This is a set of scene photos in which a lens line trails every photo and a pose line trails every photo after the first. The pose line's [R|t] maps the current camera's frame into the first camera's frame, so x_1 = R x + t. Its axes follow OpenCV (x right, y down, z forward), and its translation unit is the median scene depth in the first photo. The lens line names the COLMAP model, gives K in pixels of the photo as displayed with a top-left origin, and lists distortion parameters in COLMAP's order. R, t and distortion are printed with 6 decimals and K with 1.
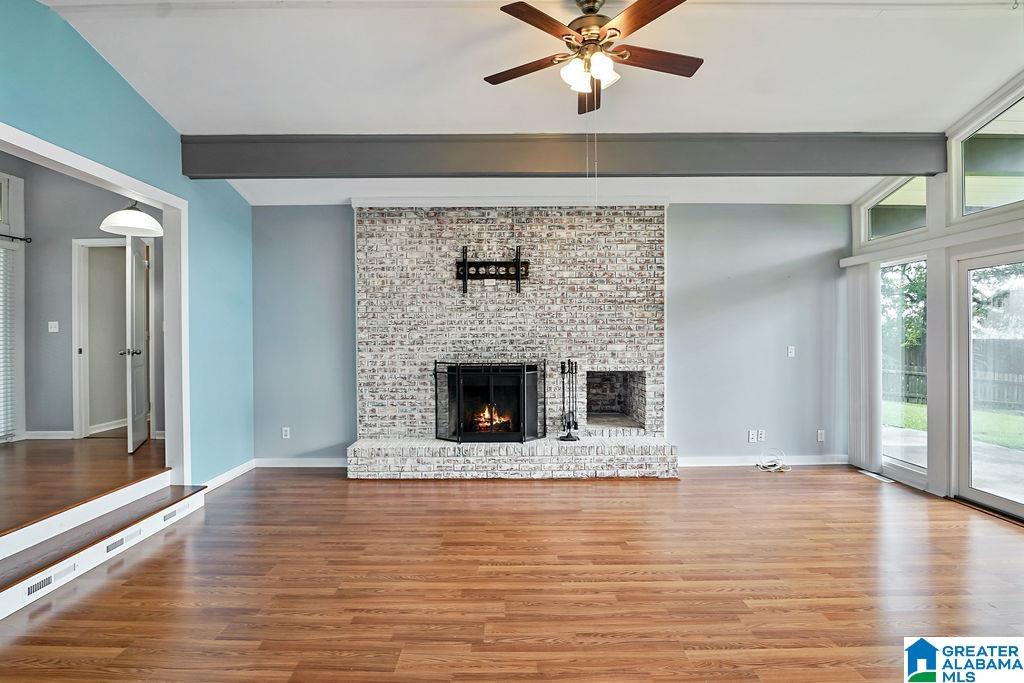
lens RADIAL K [[501.5, 0, 505.0], [0, 501.5, 337.6], [0, 0, 1]] dist [-0.021227, -0.003762]
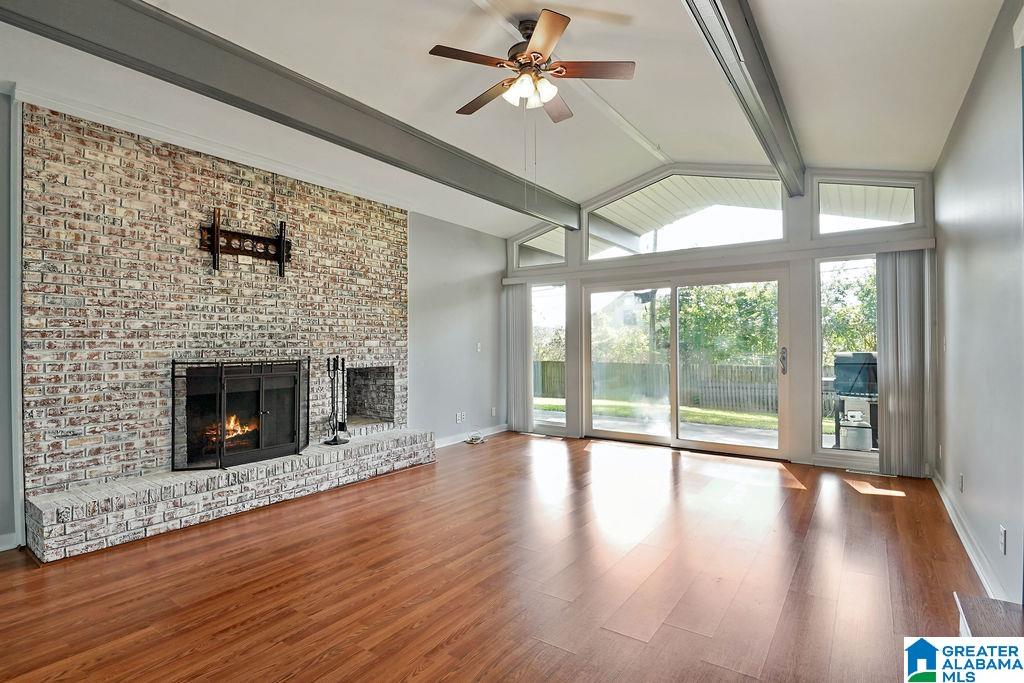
lens RADIAL K [[501.5, 0, 505.5], [0, 501.5, 342.7], [0, 0, 1]] dist [-0.021227, -0.003762]
pose [[0.583770, 0.005570, 0.811900, -0.428256], [0.003899, 0.999946, -0.009664, 0.029235], [-0.811910, 0.008807, 0.583717, 0.209607]]
